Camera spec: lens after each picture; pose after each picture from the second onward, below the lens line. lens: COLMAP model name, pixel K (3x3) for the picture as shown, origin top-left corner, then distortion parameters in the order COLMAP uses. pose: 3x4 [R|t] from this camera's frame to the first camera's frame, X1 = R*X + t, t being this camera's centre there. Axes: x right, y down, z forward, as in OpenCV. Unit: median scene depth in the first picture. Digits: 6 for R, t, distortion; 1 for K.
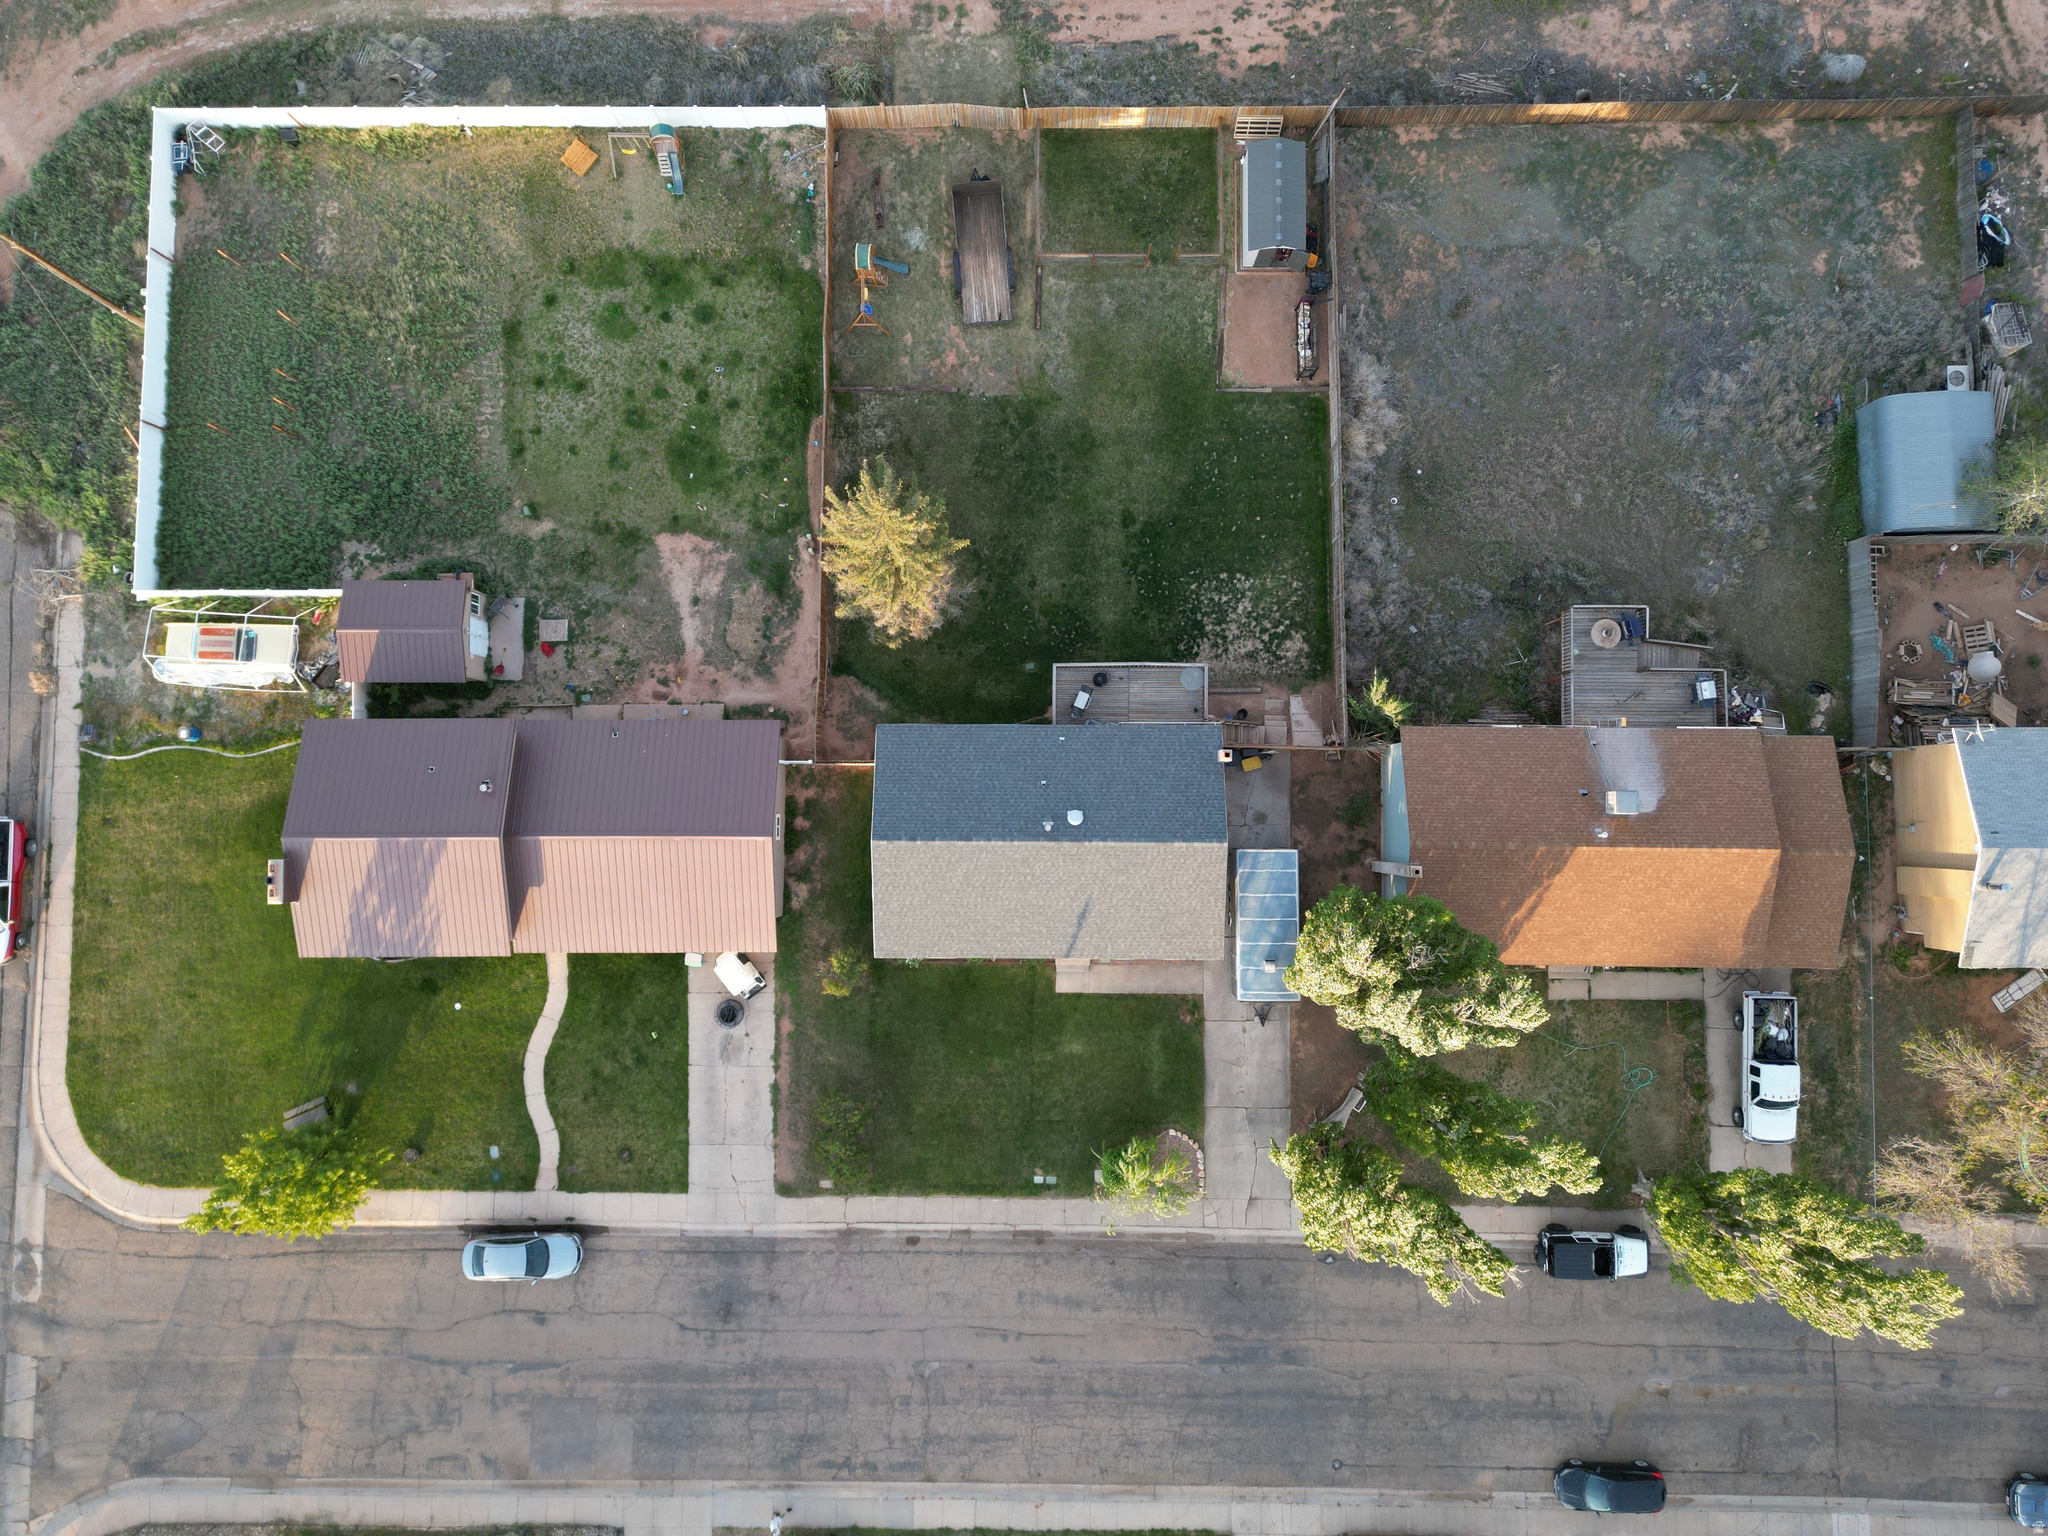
lens RADIAL K [[1432.4, 0, 1024.0], [0, 1432.4, 768.0], [0, 0, 1]] dist [0.078082, -0.077670]
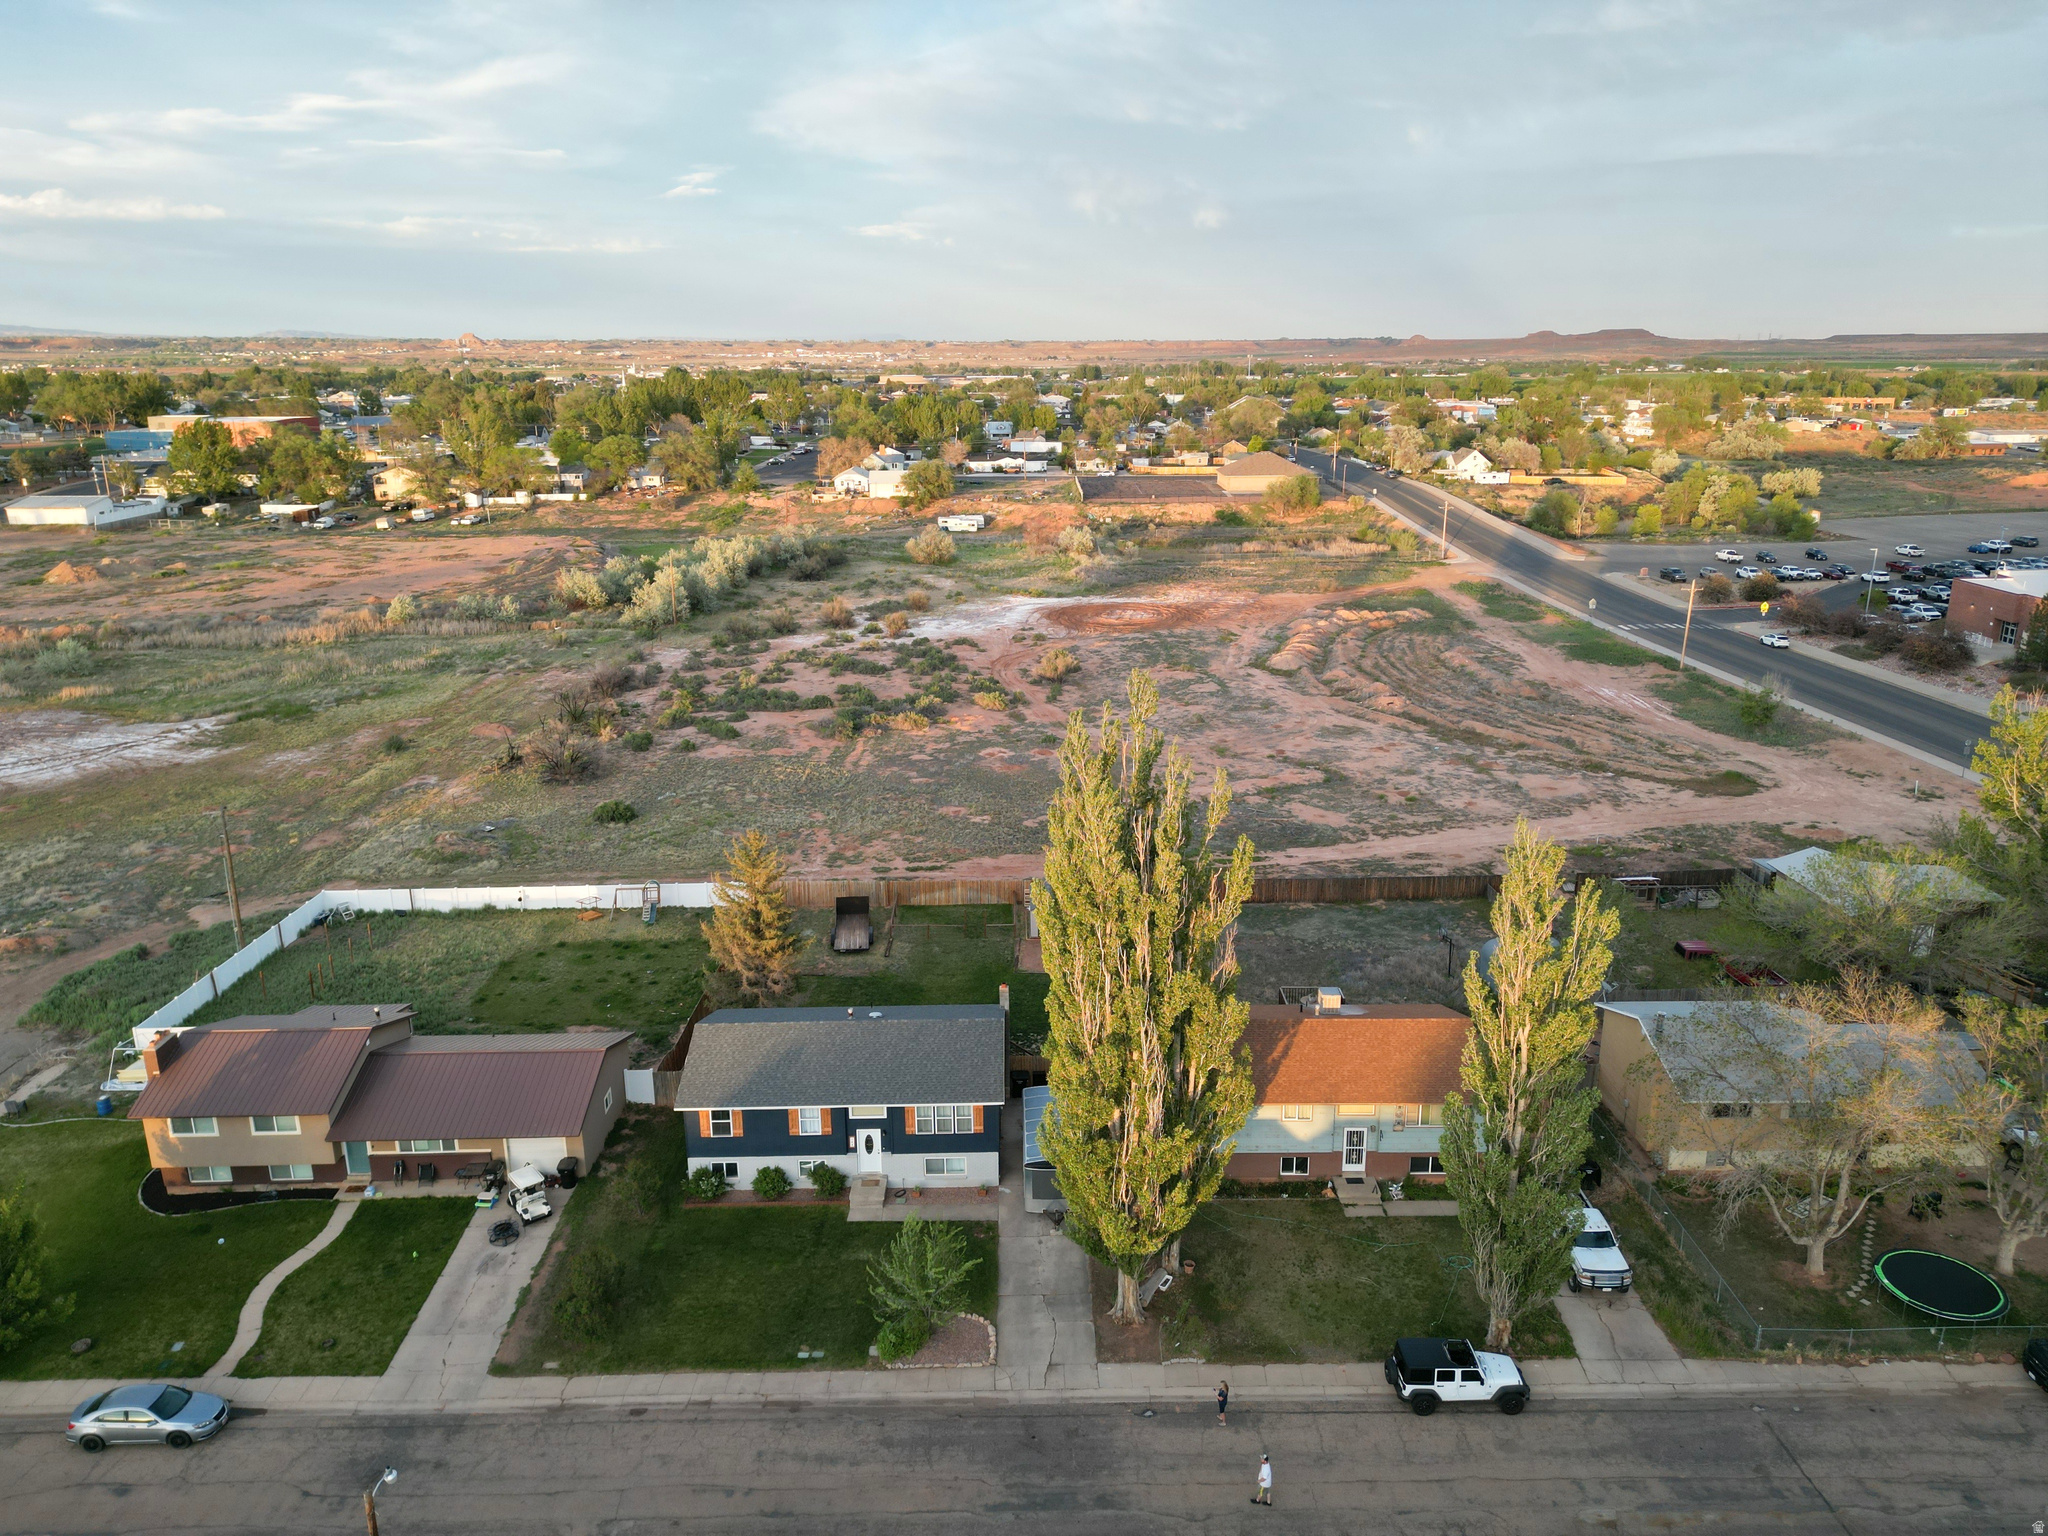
lens RADIAL K [[1432.4, 0, 1024.0], [0, 1432.4, 768.0], [0, 0, 1]] dist [0.078082, -0.077670]
pose [[0.999932, -0.004000, 0.010934, 0.133041], [0.011638, 0.316533, -0.948510, 0.992056], [0.000333, 0.948573, 0.316558, 0.396201]]
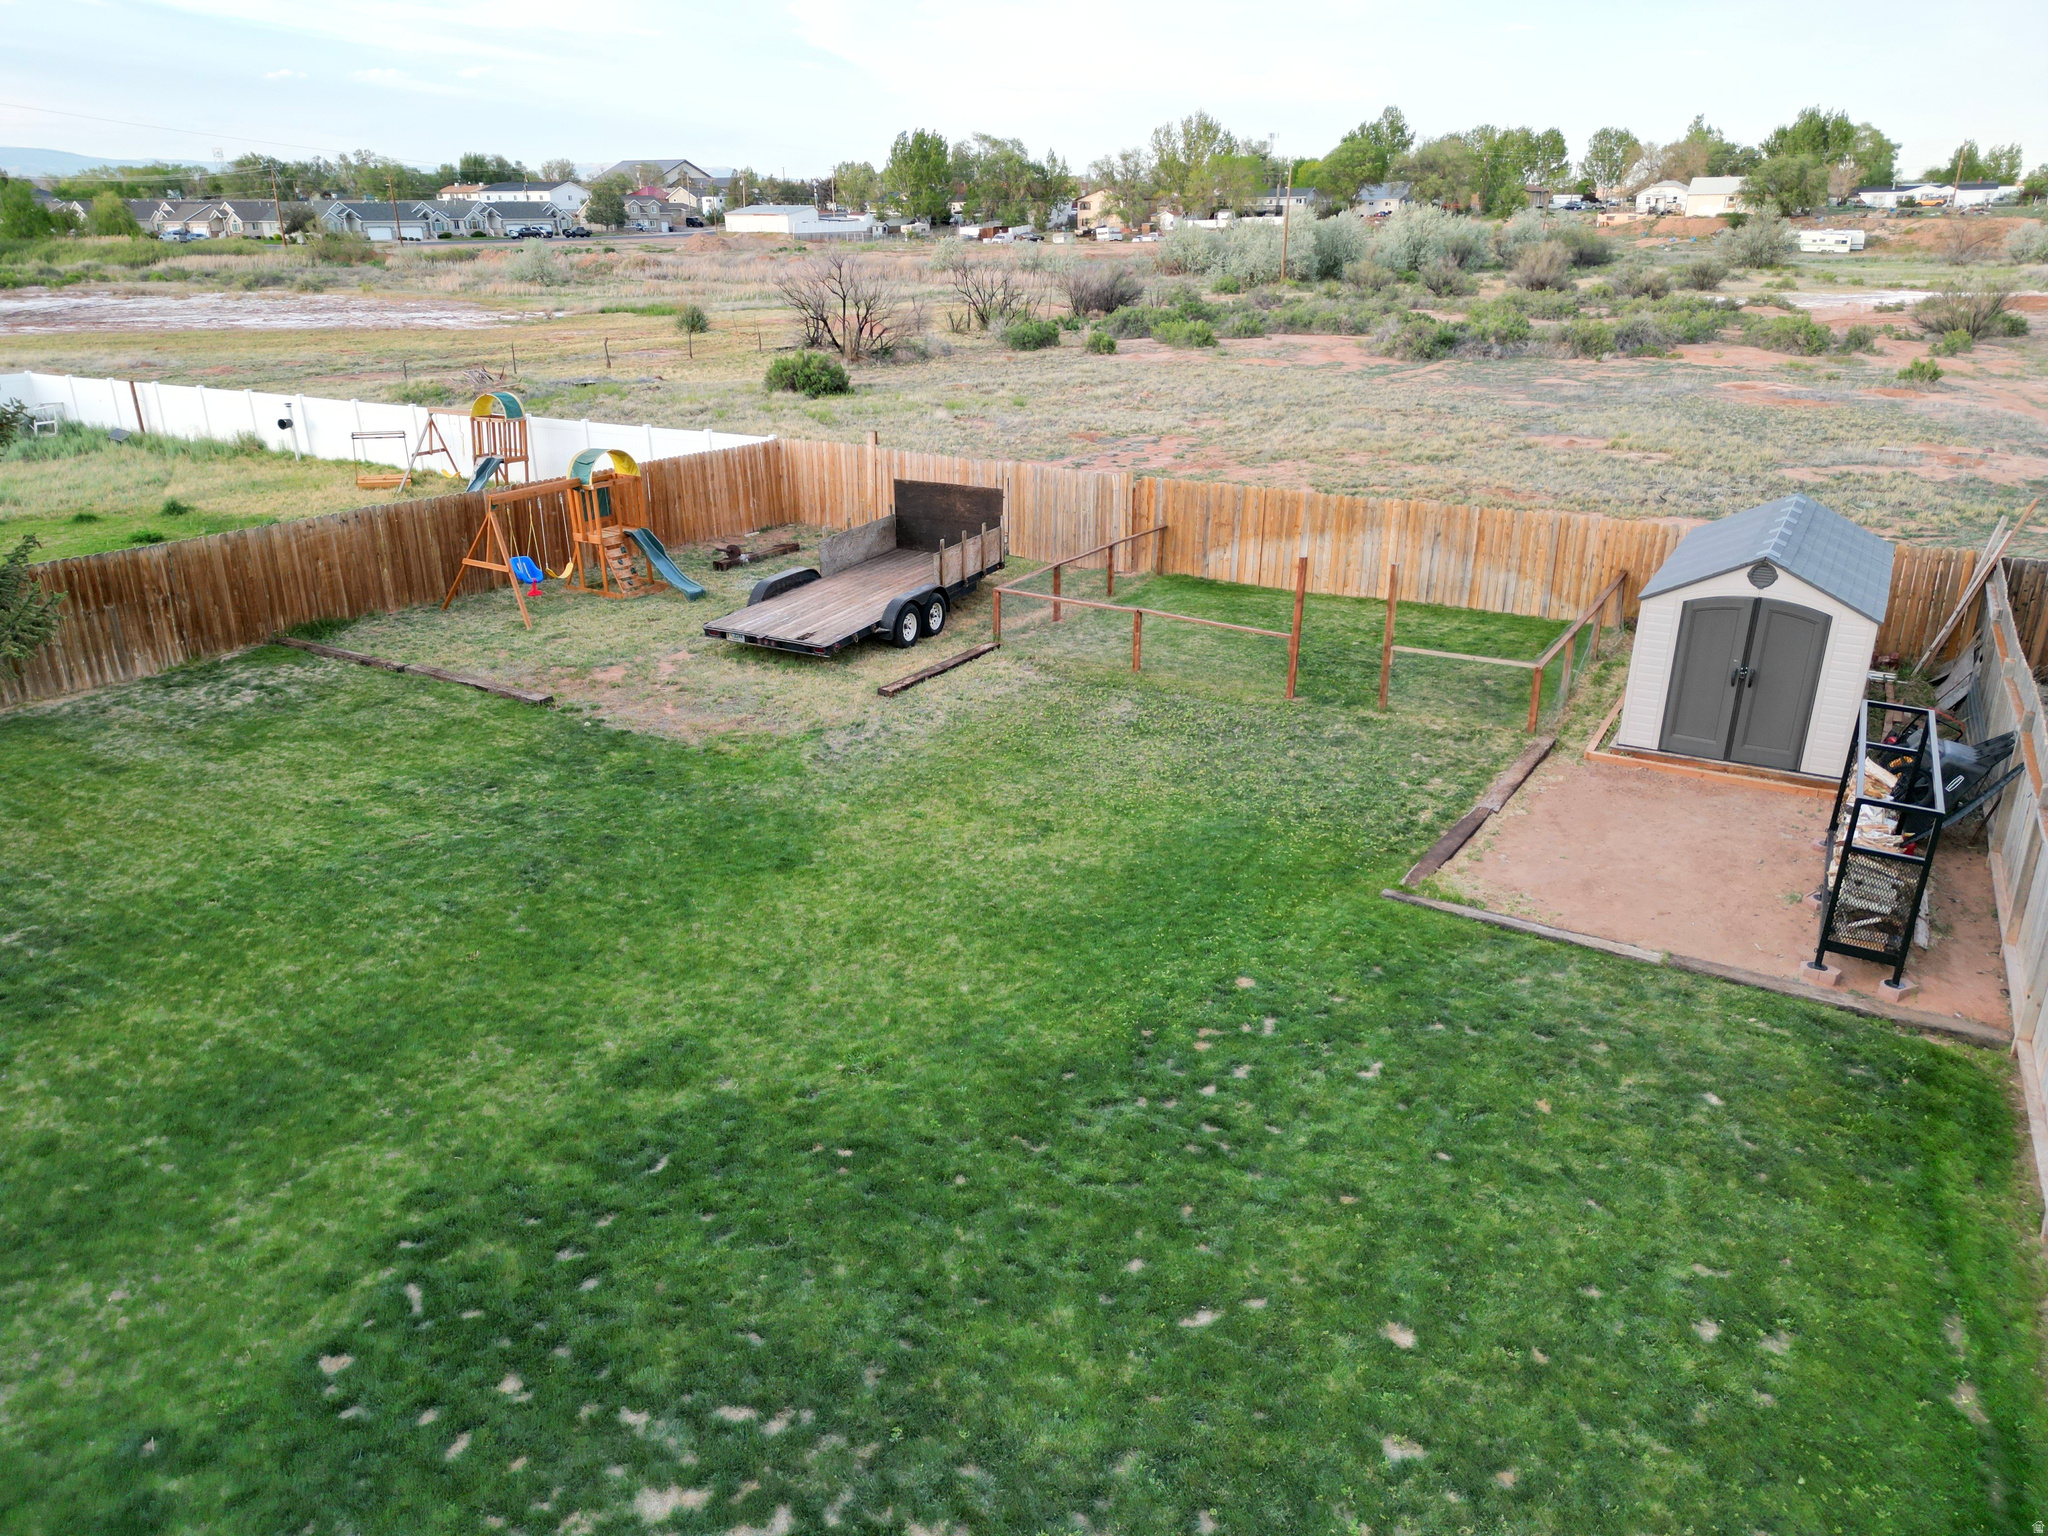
lens RADIAL K [[1425.9, 0, 1024.0], [0, 1425.9, 768.0], [0, 0, 1]] dist [0.099781, -0.101940]
pose [[0.862327, 0.183735, -0.471841, 0.190210], [-0.505945, 0.349989, -0.788370, -0.072414], [0.020288, 0.918558, 0.394765, 0.921570]]
